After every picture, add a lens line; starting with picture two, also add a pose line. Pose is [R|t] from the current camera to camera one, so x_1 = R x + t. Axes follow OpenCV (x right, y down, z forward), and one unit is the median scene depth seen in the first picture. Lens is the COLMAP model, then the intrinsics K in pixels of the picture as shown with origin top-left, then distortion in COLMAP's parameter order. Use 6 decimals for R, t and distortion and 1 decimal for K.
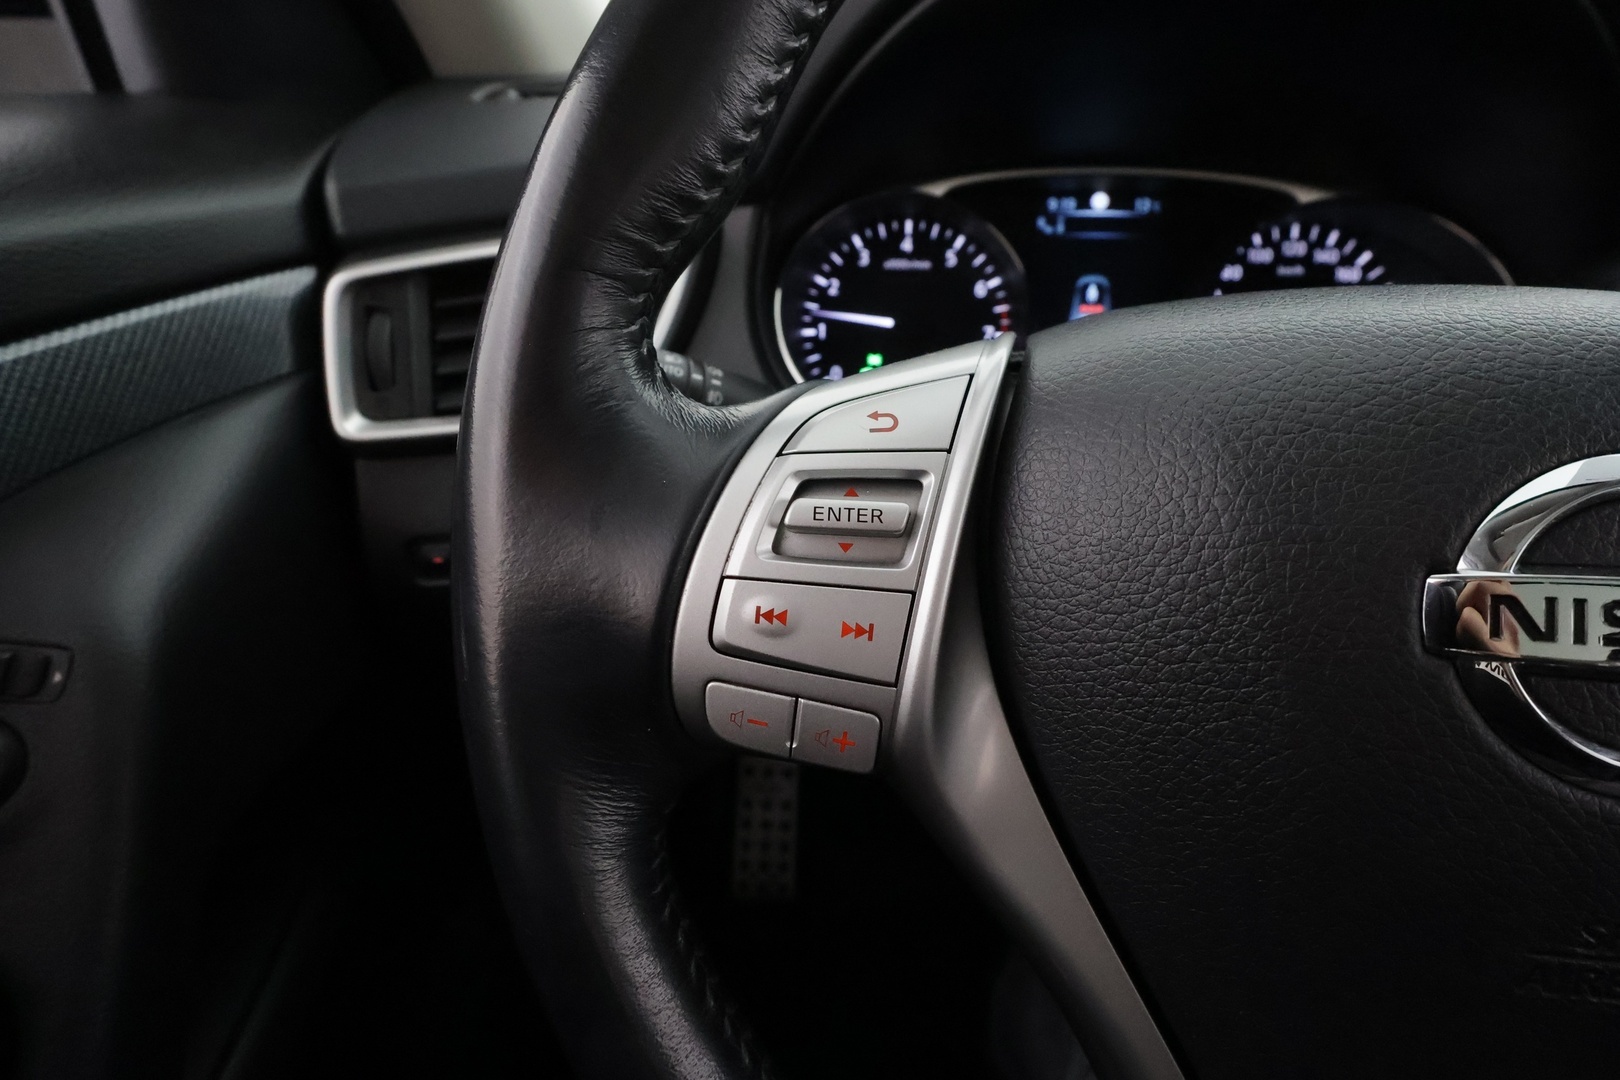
lens RADIAL K [[742.9, 0, 812.8], [0, 742.9, 545.7], [0, 0, 1]] dist [-0.003853, 0.000491]
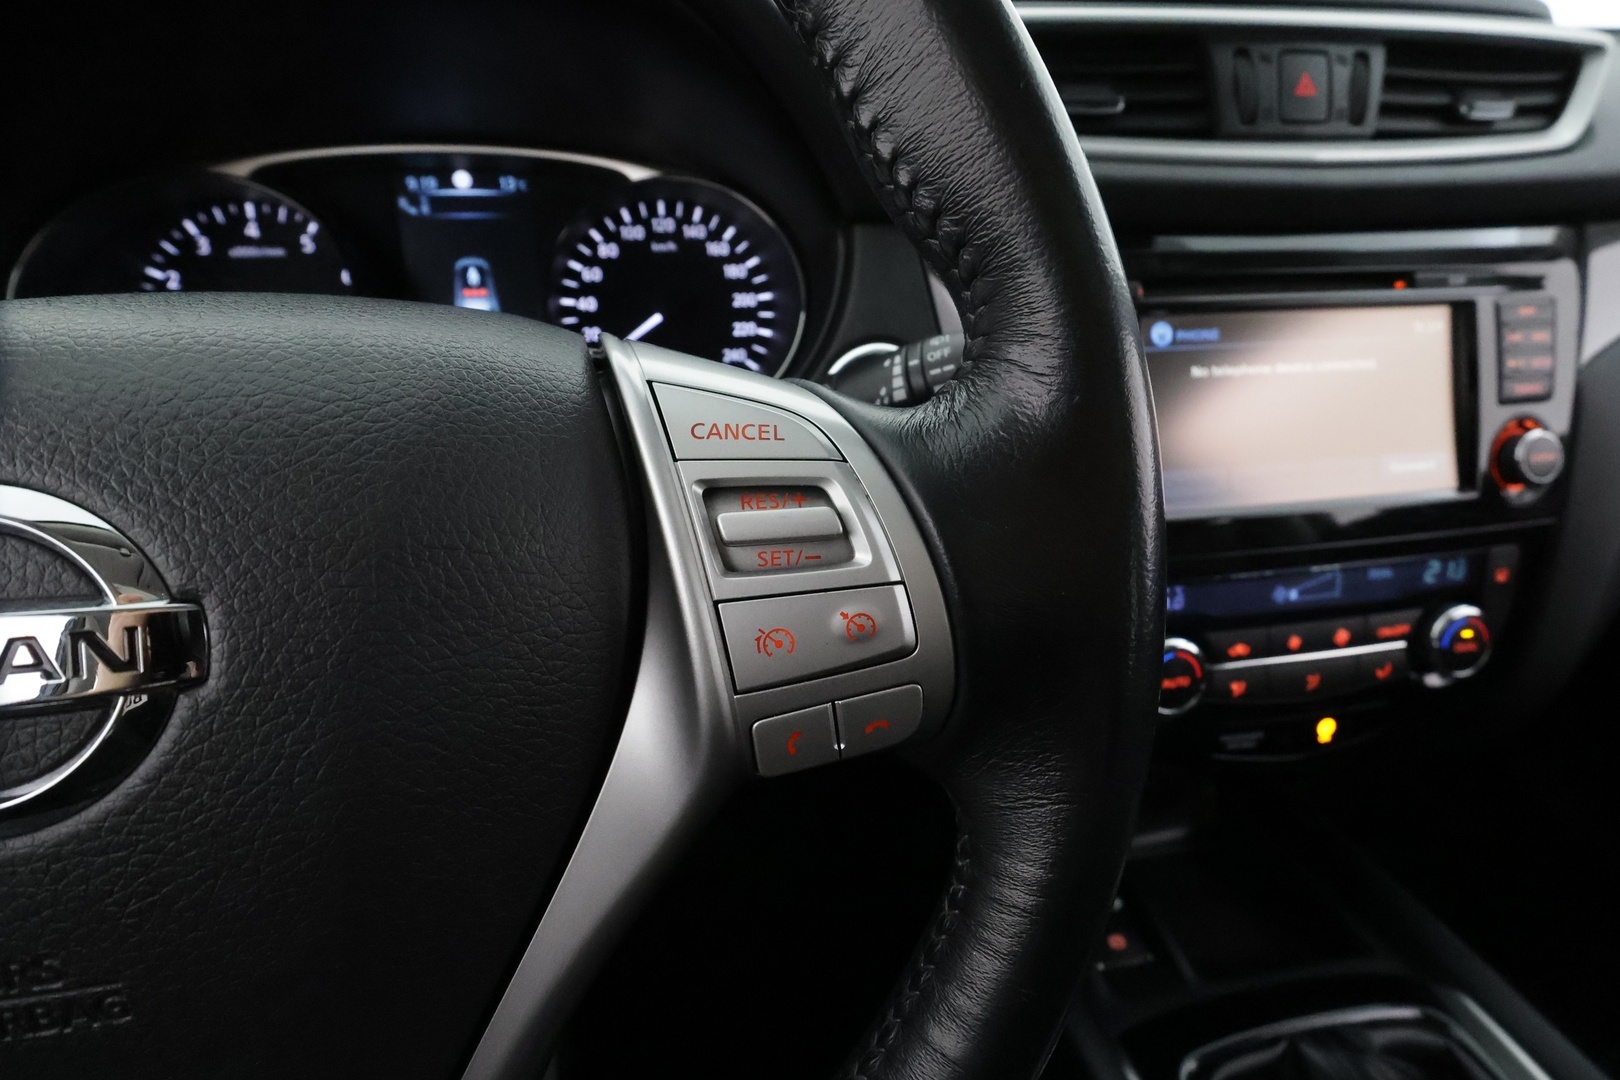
lens RADIAL K [[742.9, 0, 818.4], [0, 742.9, 543.4], [0, 0, 1]] dist [-0.003853, 0.000491]
pose [[0.961962, -0.125362, 0.242720, 0.569748], [0.116504, 0.991902, 0.050571, 0.010100], [-0.247094, -0.020370, 0.968777, -0.061007]]
